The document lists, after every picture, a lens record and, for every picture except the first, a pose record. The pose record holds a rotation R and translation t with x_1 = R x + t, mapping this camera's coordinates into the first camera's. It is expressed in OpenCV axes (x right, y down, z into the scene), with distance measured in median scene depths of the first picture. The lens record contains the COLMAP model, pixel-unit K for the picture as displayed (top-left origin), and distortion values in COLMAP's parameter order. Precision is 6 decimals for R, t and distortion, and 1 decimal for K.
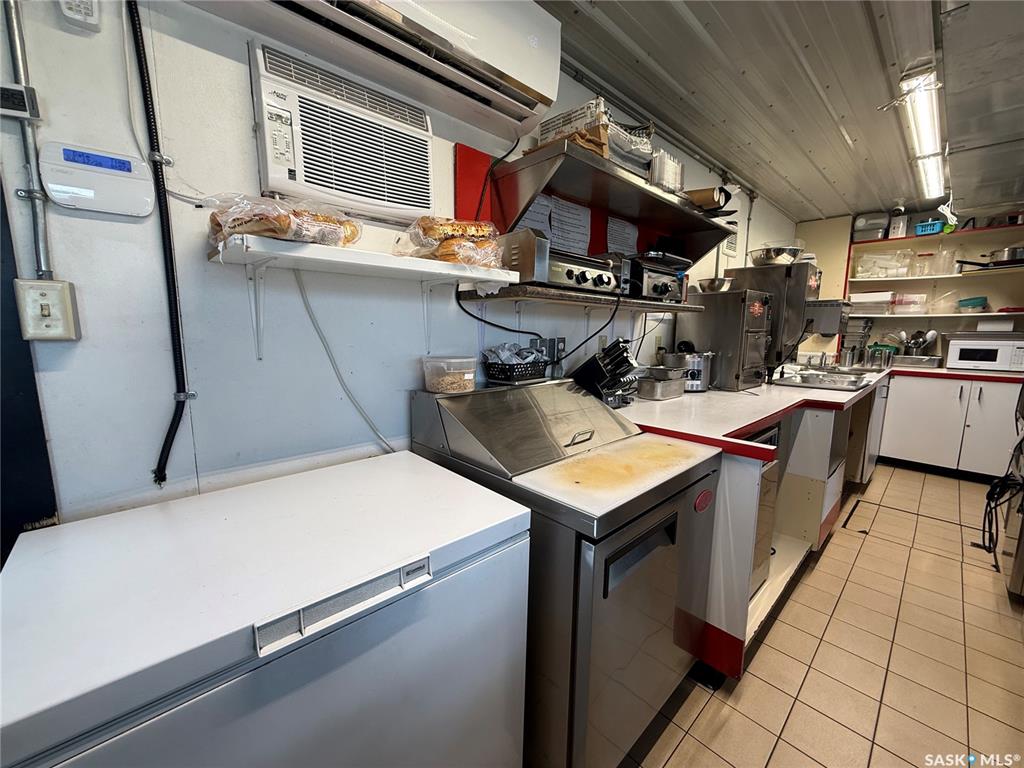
lens RADIAL K [[407.6, 0, 509.3], [0, 407.6, 381.2], [0, 0, 1]] dist [-0.000237, -0.000005]
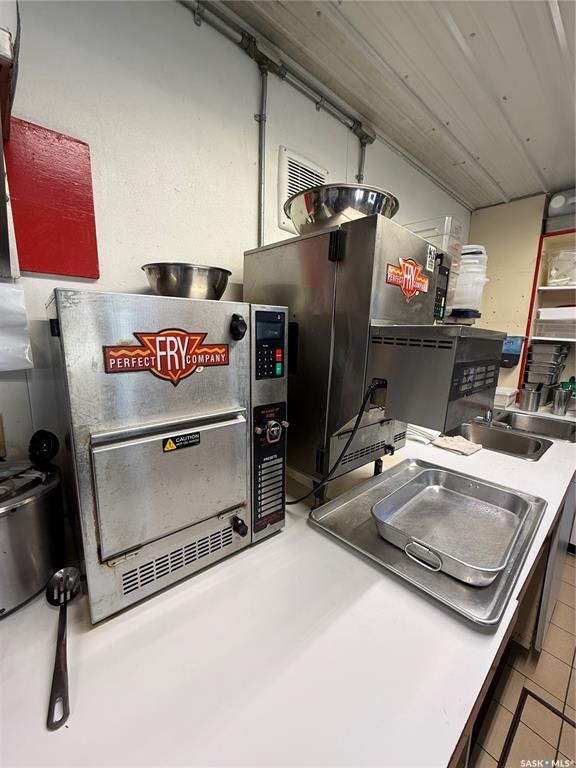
lens RADIAL K [[305.7, 0, 289.2], [0, 305.7, 384.0], [0, 0, 1]] dist [-0.000237, -0.000005]
pose [[0.999799, 0.010710, -0.016976, 0.413907], [-0.010064, 0.999240, 0.037658, -0.098060], [0.017366, -0.037480, 0.999146, 0.457214]]
